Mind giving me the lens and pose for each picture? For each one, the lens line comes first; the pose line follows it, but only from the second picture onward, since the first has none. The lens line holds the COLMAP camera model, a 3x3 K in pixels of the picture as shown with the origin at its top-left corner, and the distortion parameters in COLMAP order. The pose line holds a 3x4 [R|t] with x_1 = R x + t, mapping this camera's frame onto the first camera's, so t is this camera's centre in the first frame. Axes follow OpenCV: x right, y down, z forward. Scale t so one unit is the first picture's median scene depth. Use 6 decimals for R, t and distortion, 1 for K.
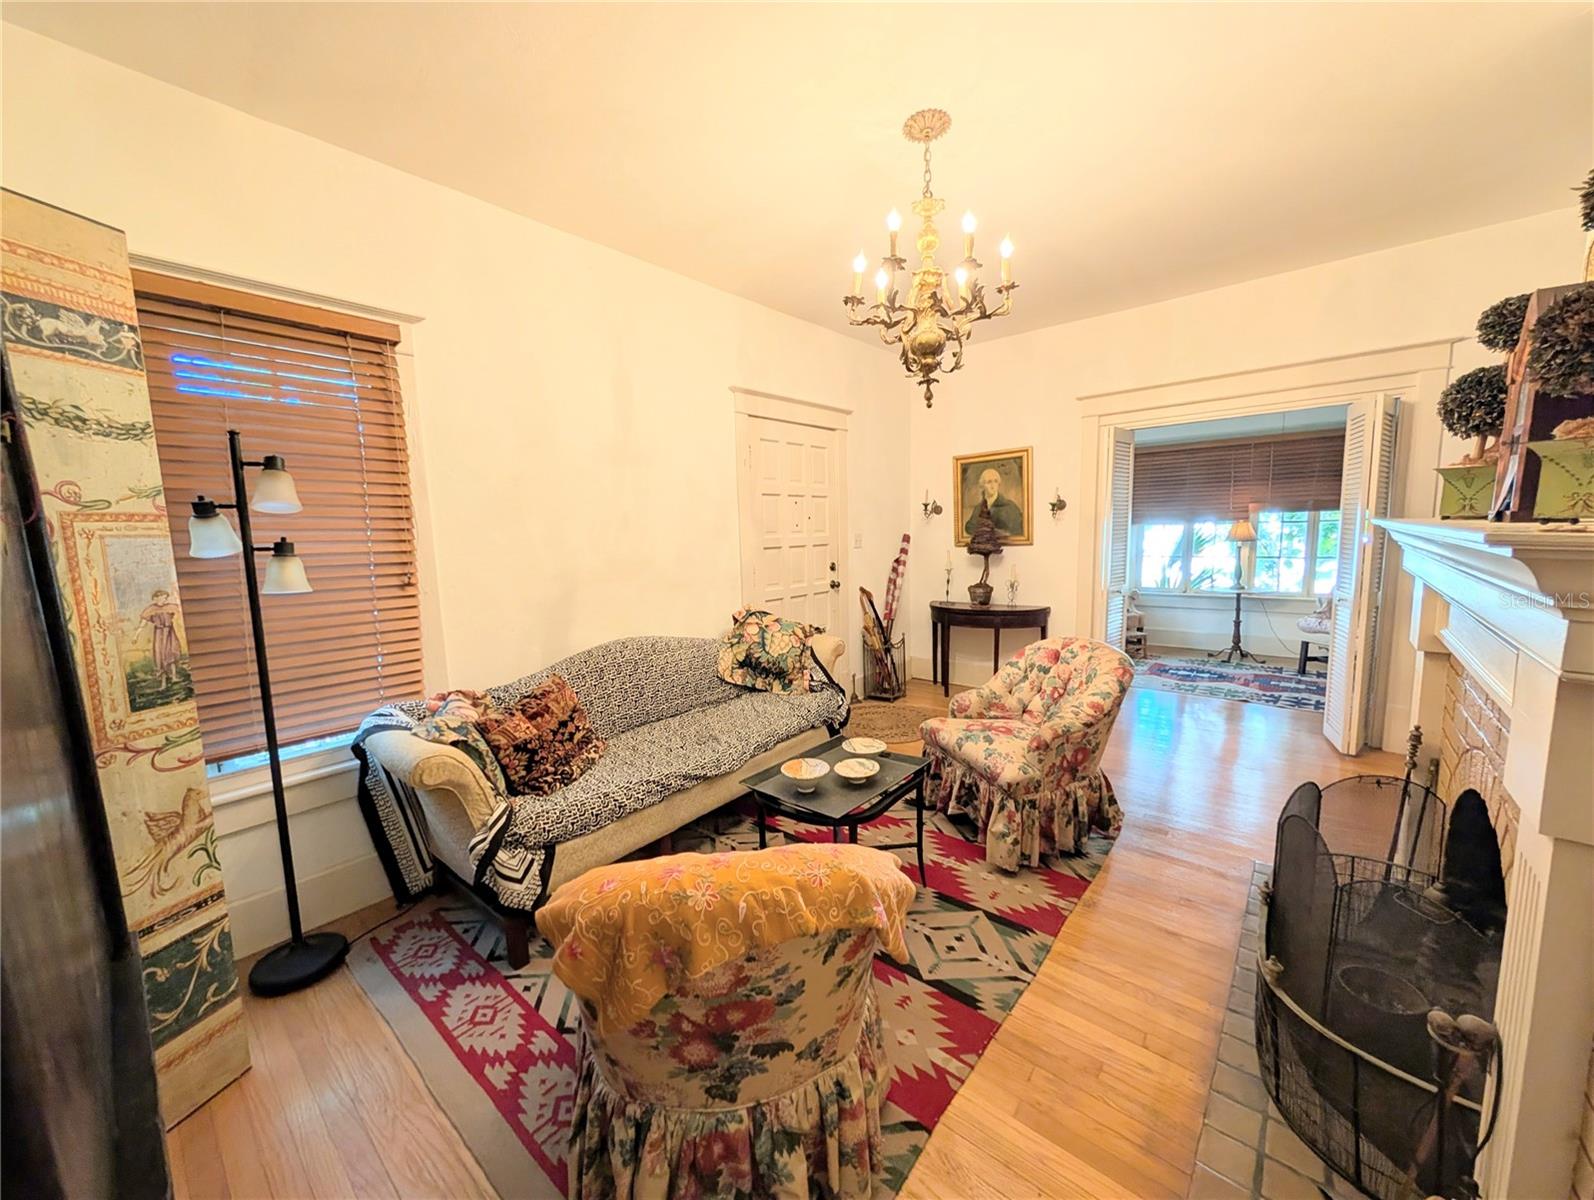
lens RADIAL K [[602.9, 0, 797.0], [0, 602.9, 600.0], [0, 0, 1]] dist [0.001125, 0.000124]
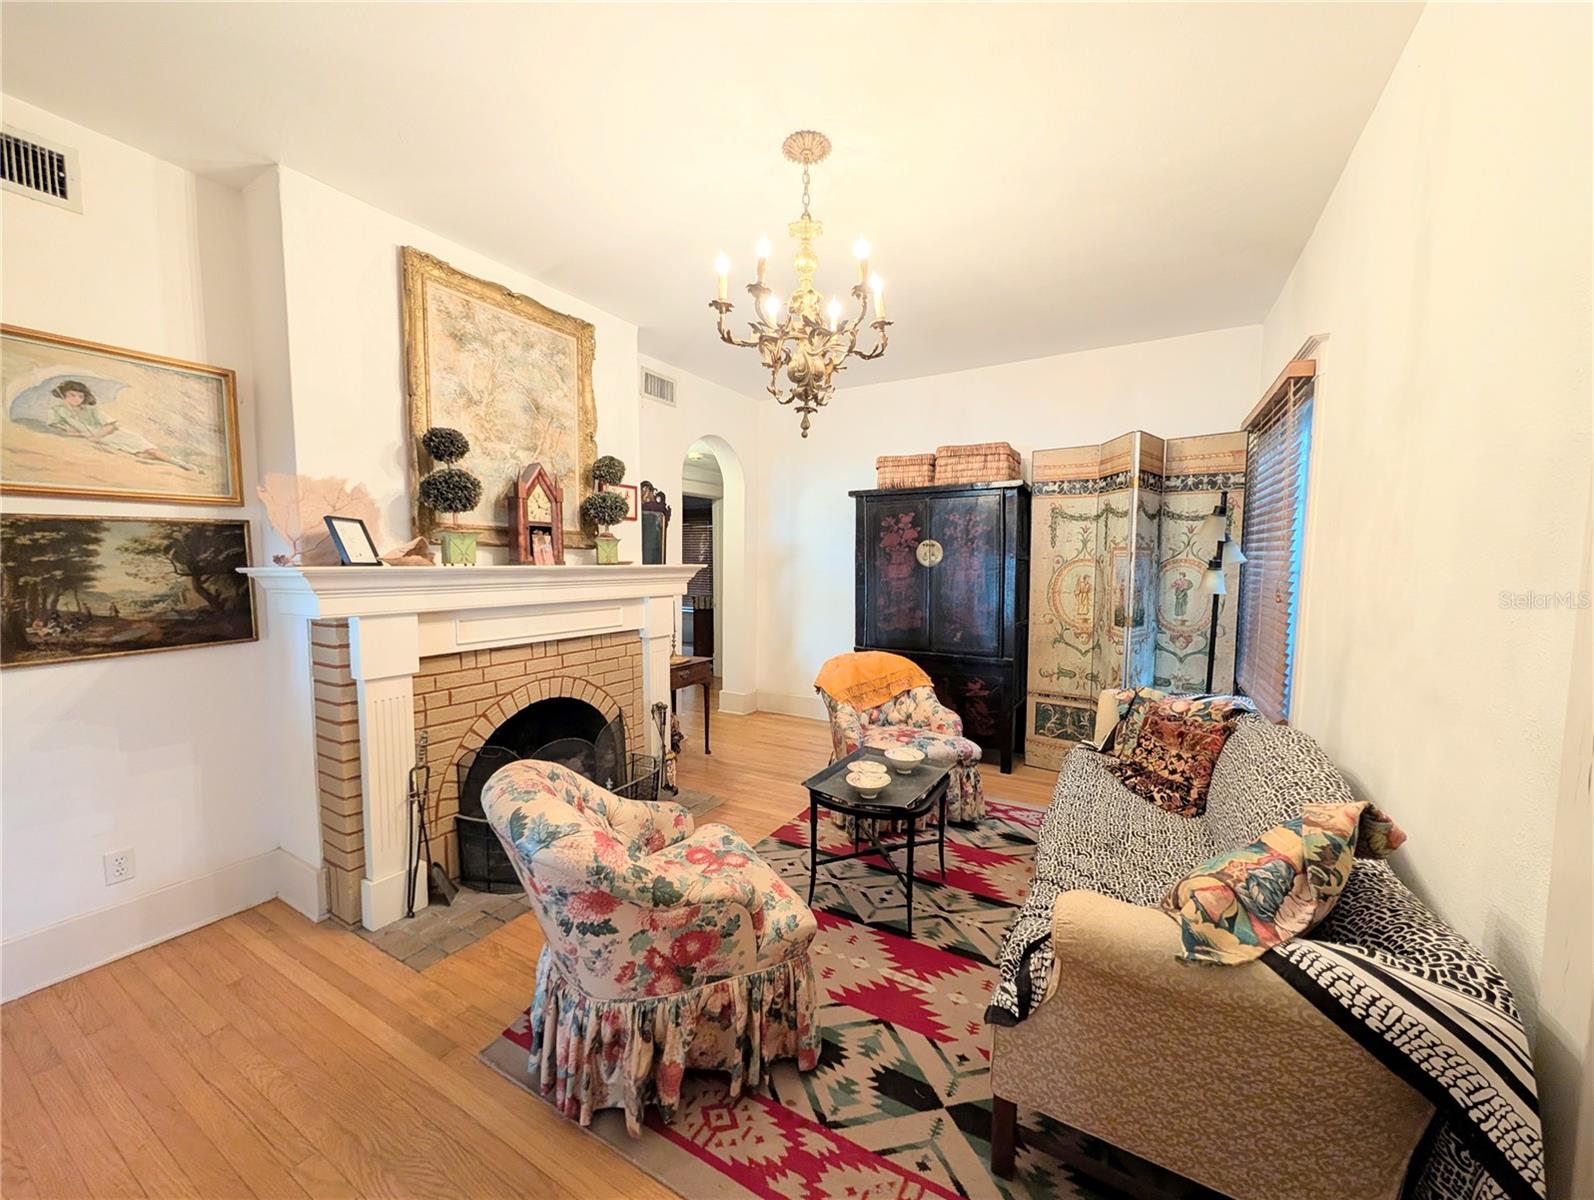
lens RADIAL K [[602.9, 0, 797.0], [0, 602.9, 600.0], [0, 0, 1]] dist [0.001125, 0.000124]
pose [[-0.981881, 0.039435, -0.185350, 0.224422], [0.004539, 0.982720, 0.185041, -0.128632], [0.189445, 0.180847, -0.965093, 1.043749]]
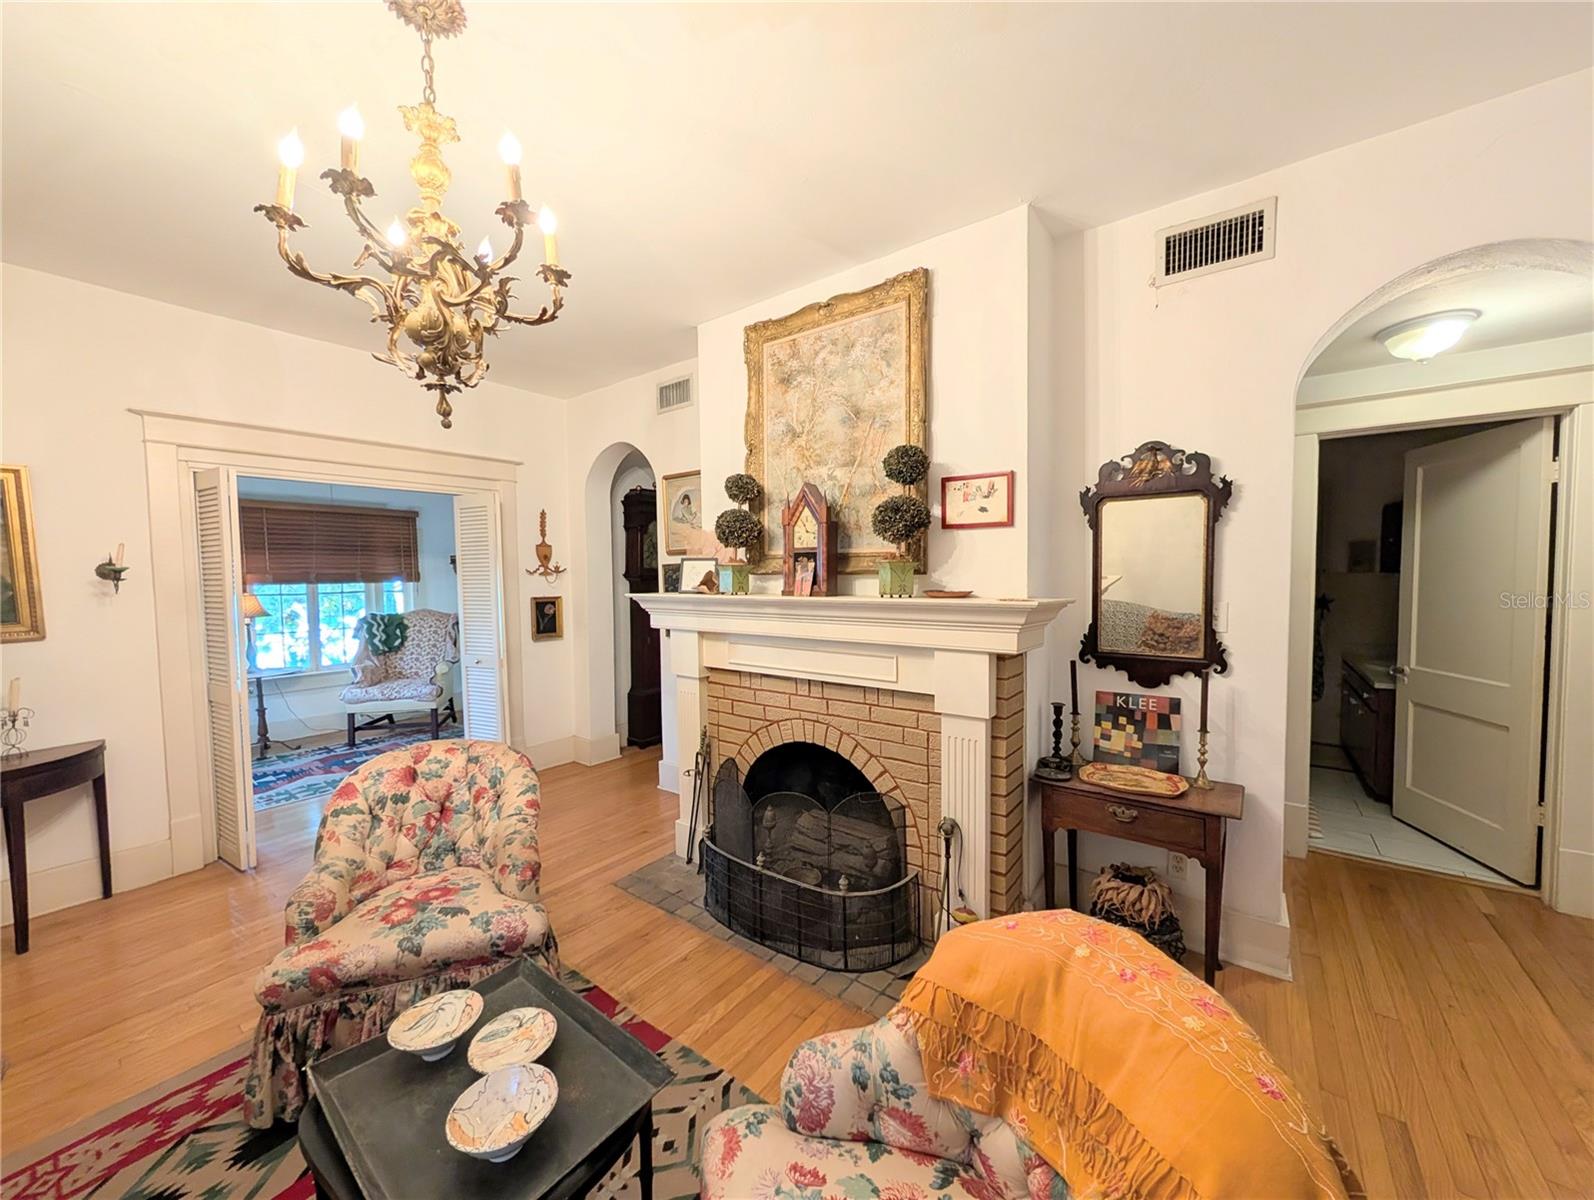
lens RADIAL K [[602.9, 0, 797.0], [0, 602.9, 600.0], [0, 0, 1]] dist [0.001125, 0.000124]
pose [[-0.067754, -0.017861, 0.997542, -0.241576], [0.132634, 0.990804, 0.026749, -0.054895], [-0.988847, 0.134120, -0.064762, 0.368641]]
